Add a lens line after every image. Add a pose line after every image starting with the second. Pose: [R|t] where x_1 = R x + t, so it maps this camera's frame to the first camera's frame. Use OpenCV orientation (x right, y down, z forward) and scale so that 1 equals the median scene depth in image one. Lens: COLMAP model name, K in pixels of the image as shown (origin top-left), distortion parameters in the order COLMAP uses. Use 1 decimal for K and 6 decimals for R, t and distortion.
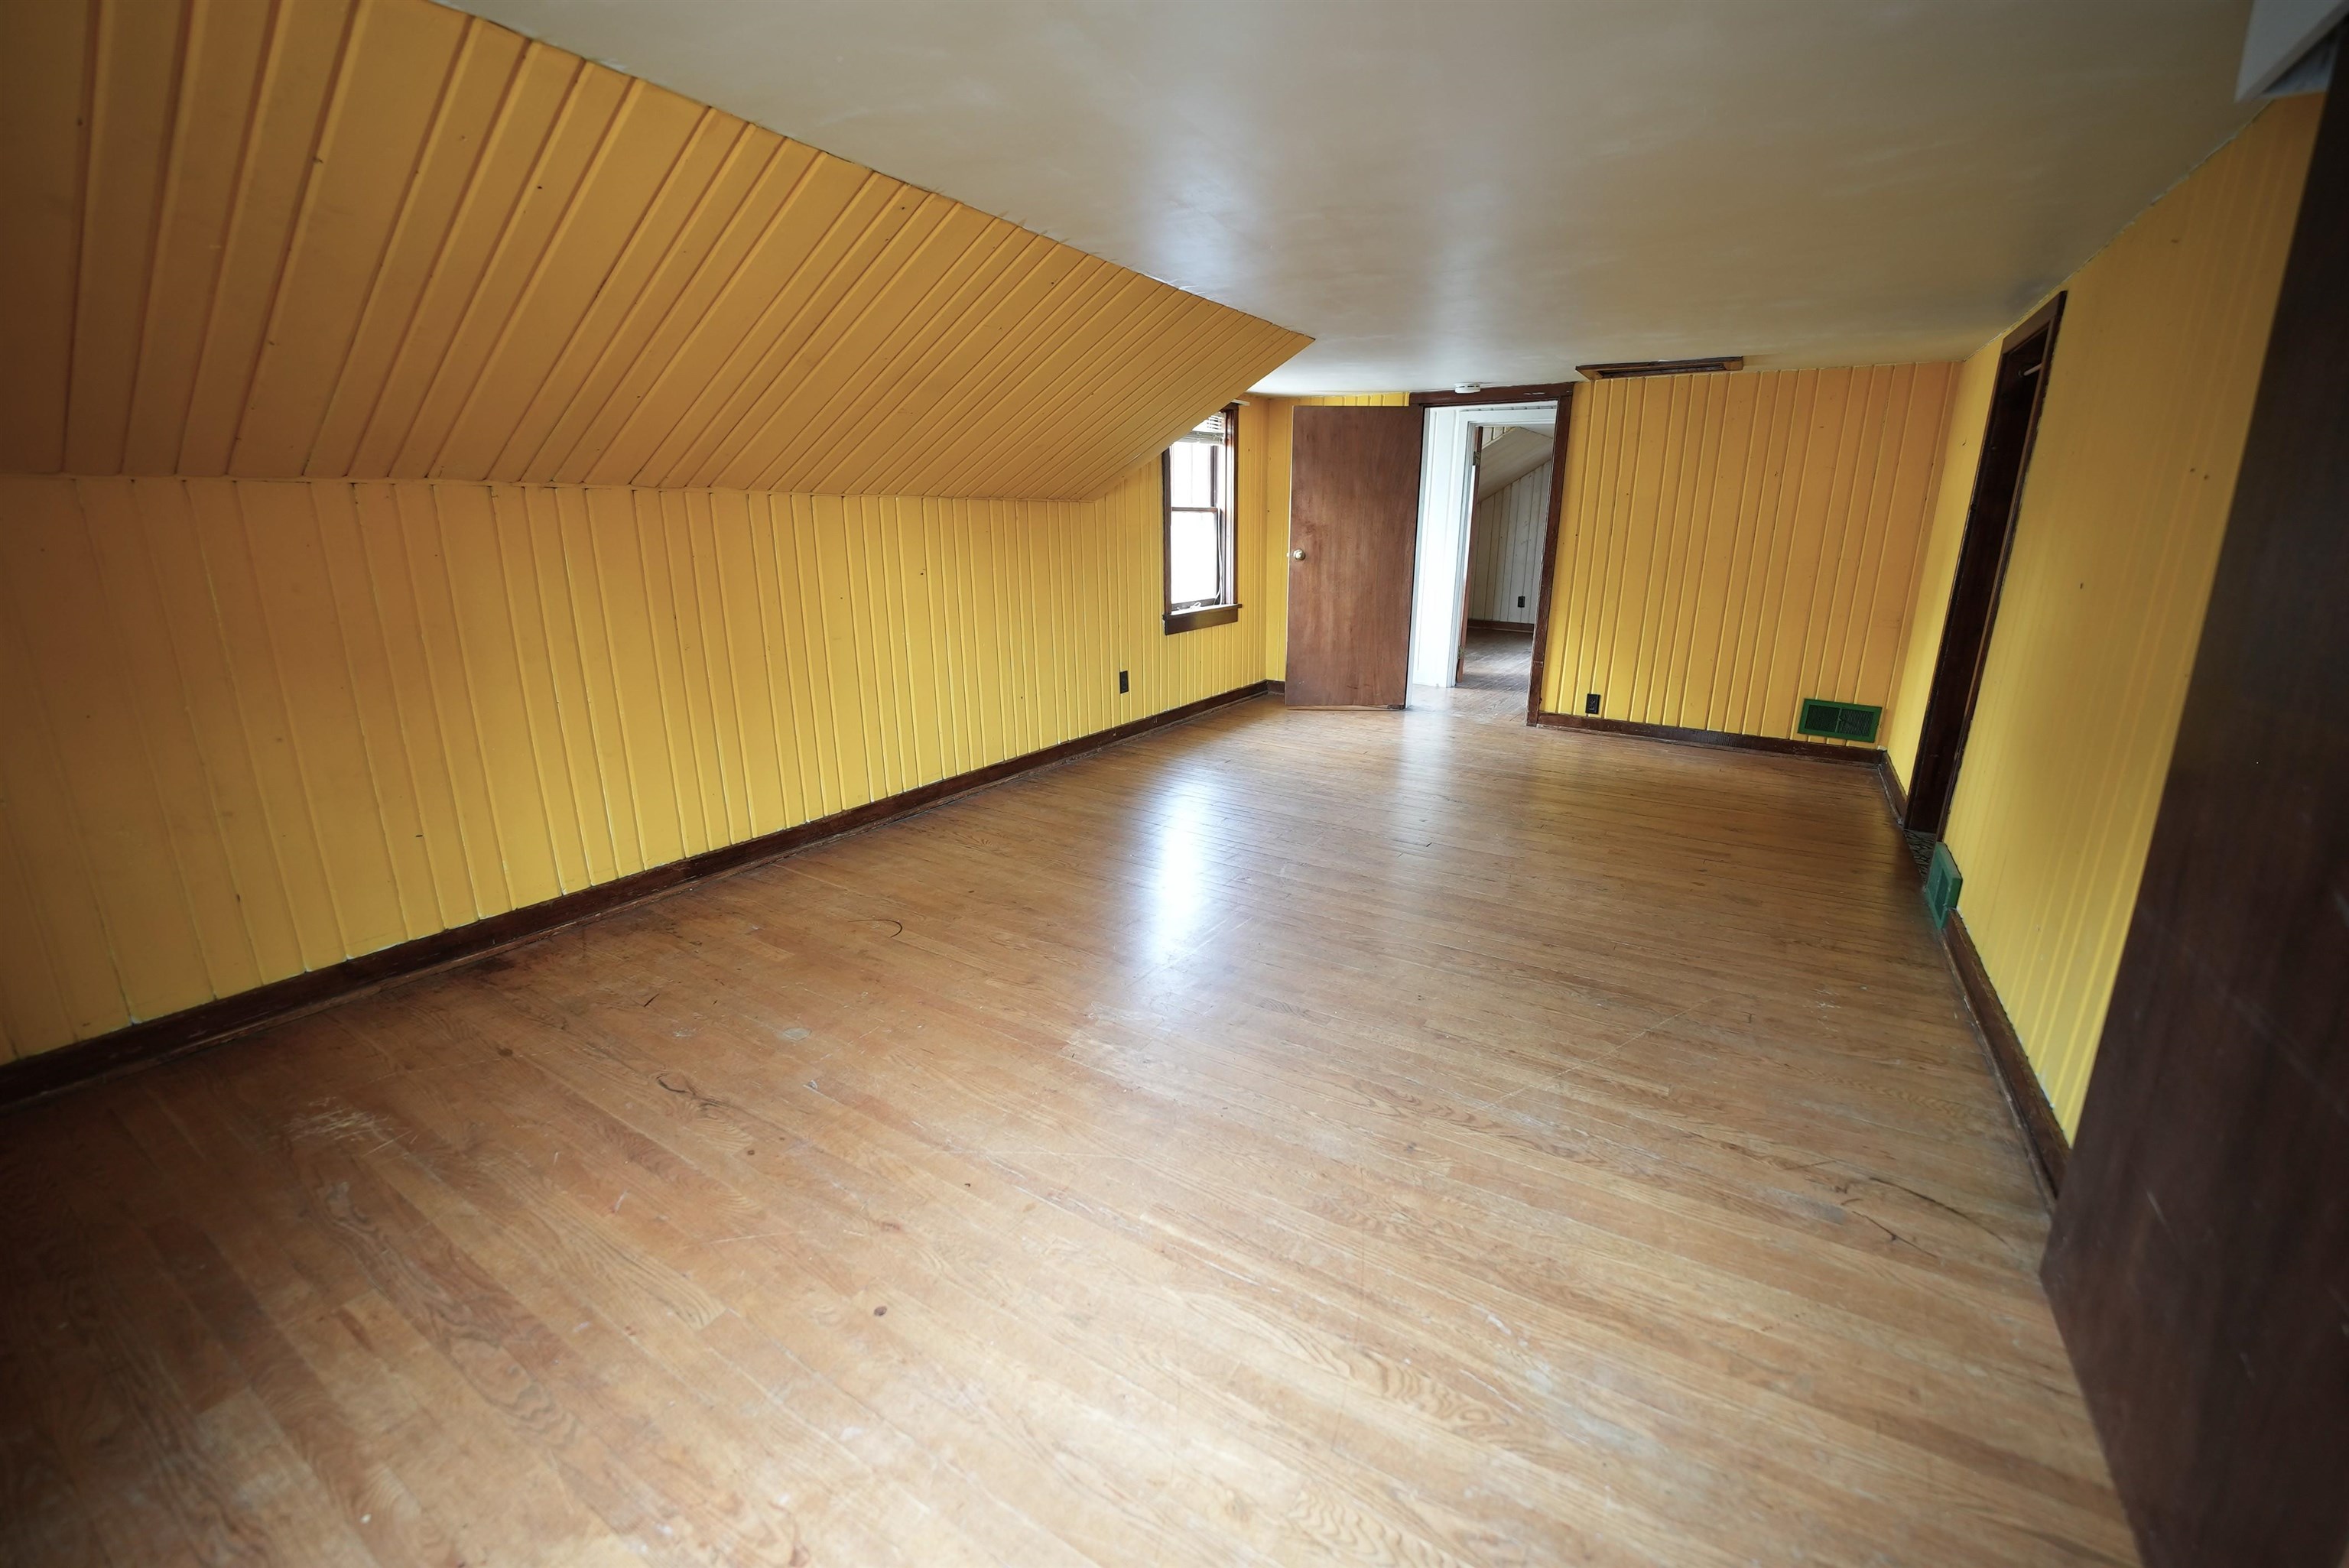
lens RADIAL K [[966.0, 0, 1170.9], [0, 966.0, 781.7], [0, 0, 1]] dist [-0.033079, 0.006507]
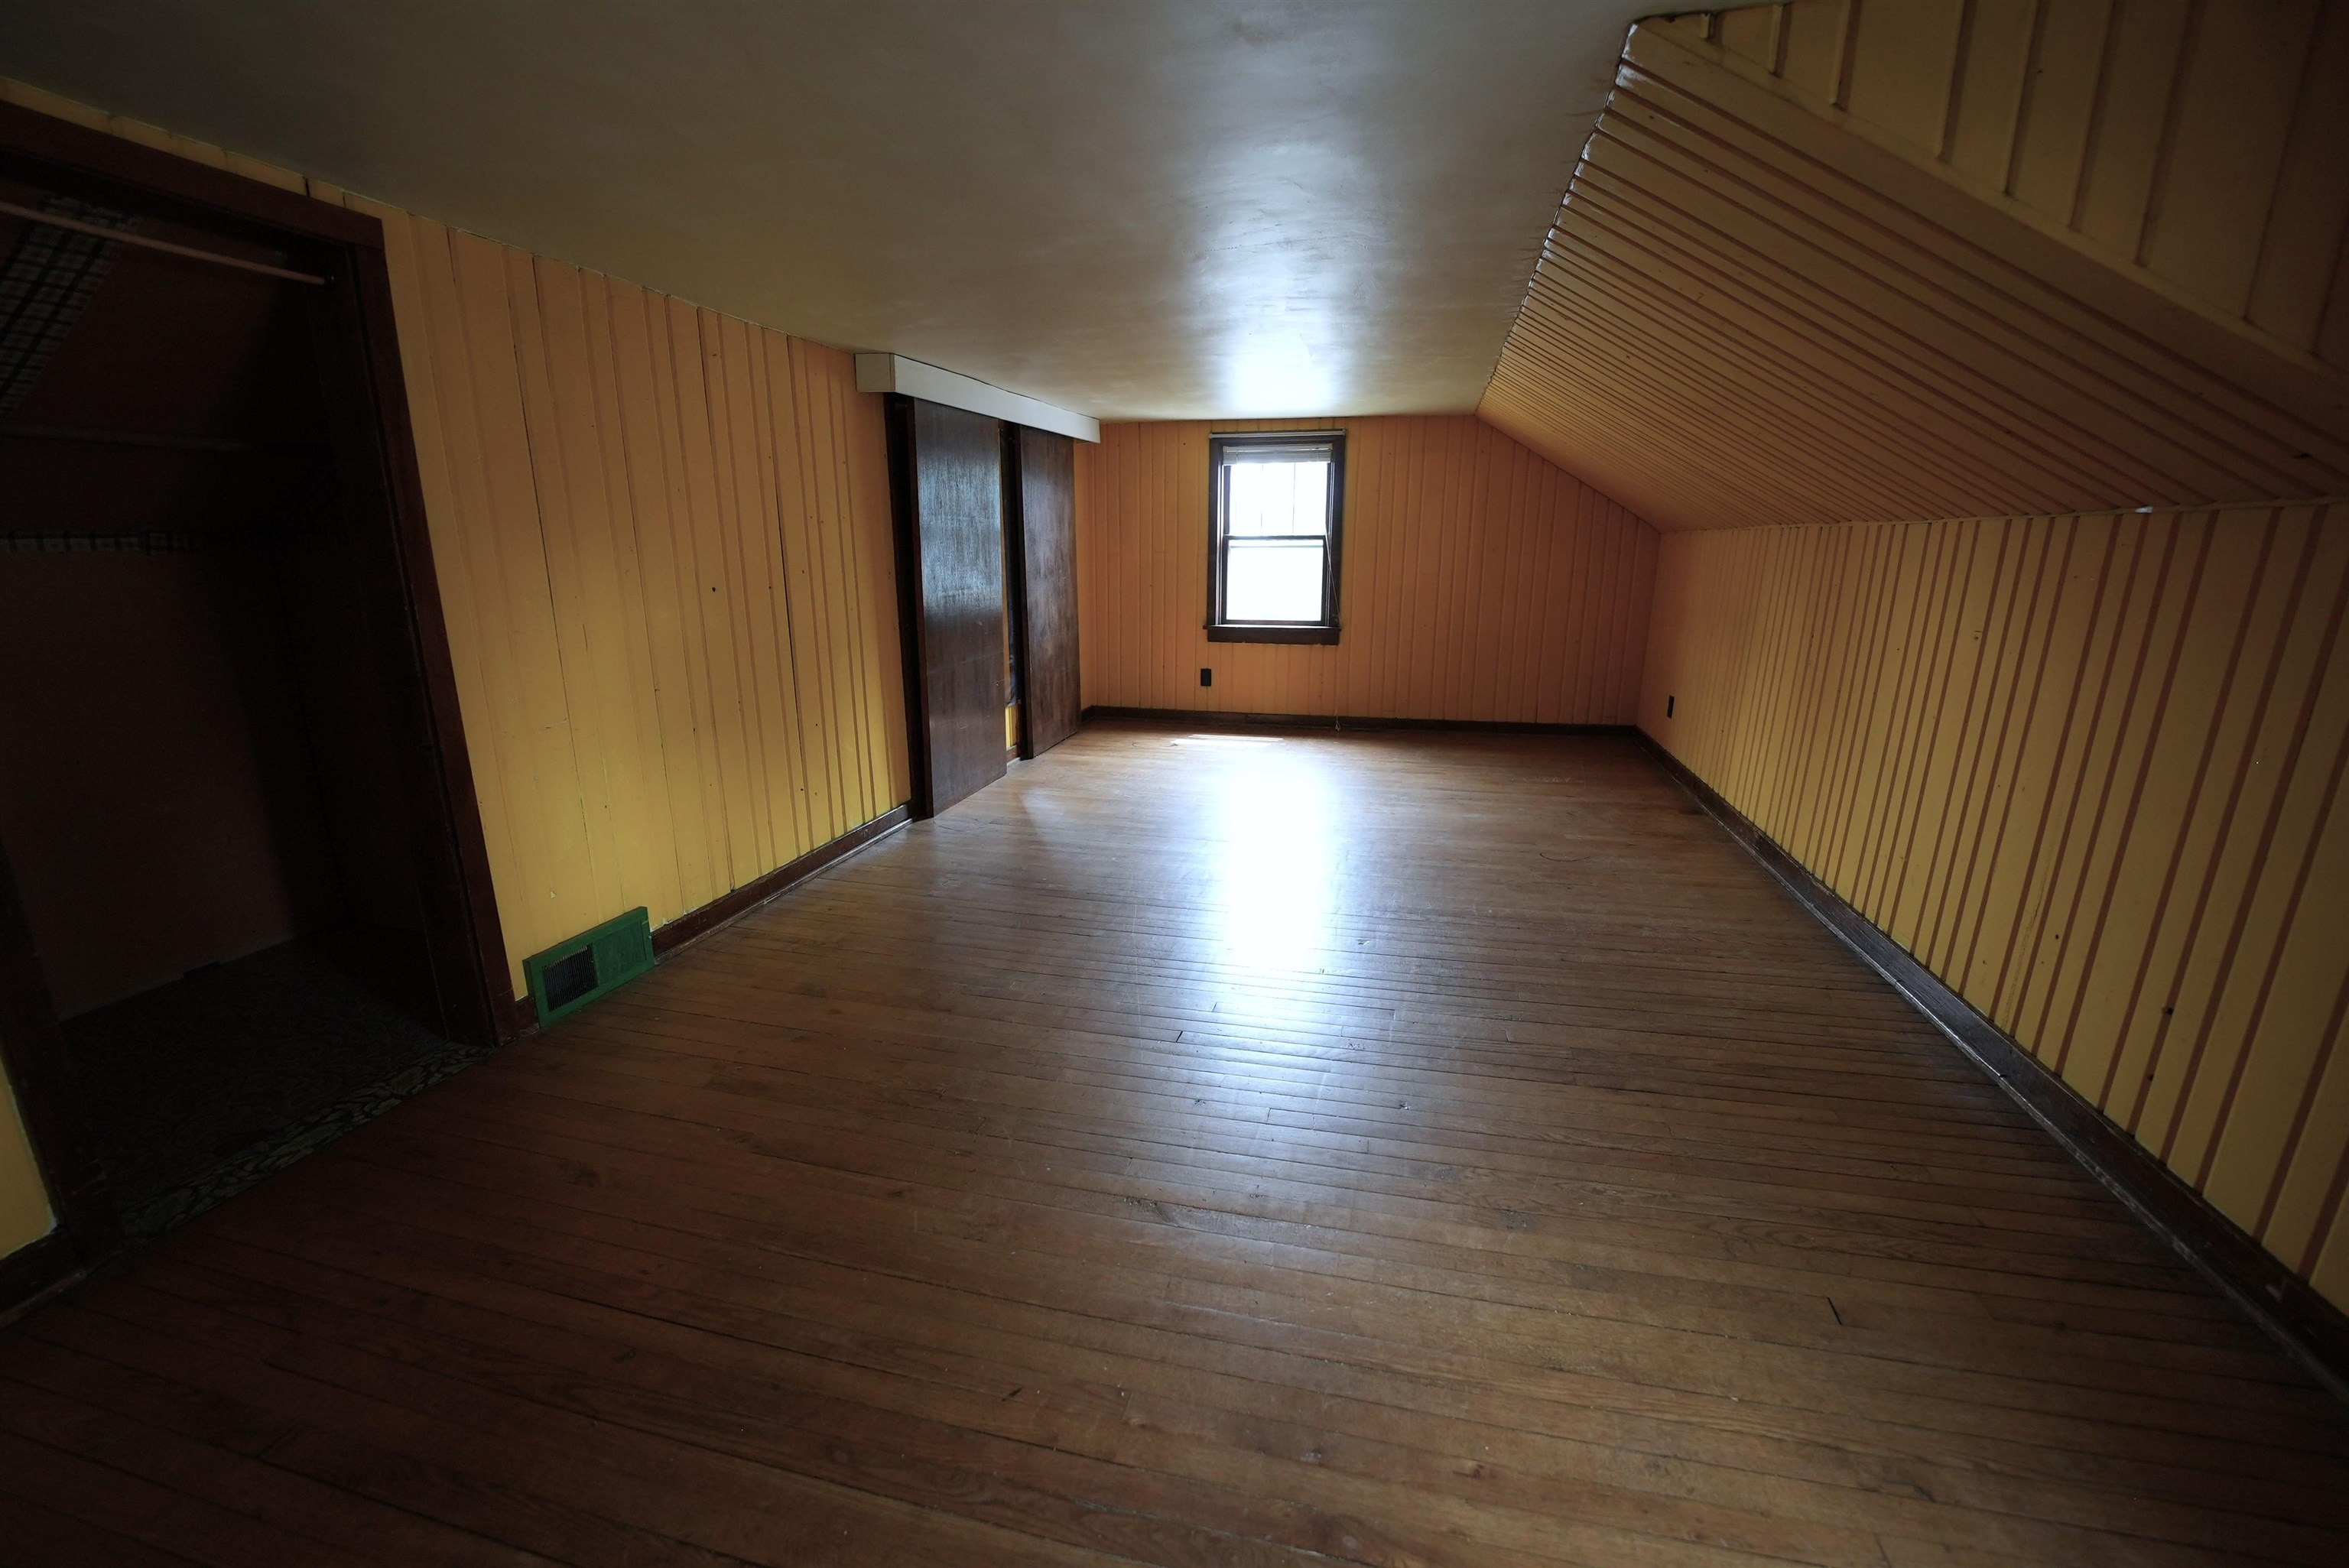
lens RADIAL K [[966.0, 0, 1170.9], [0, 966.0, 781.7], [0, 0, 1]] dist [-0.033079, 0.006507]
pose [[-0.952353, 0.068622, -0.297177, 0.512502], [-0.083968, 0.877718, 0.471764, -0.445729], [0.293211, 0.474239, -0.830135, 1.637538]]
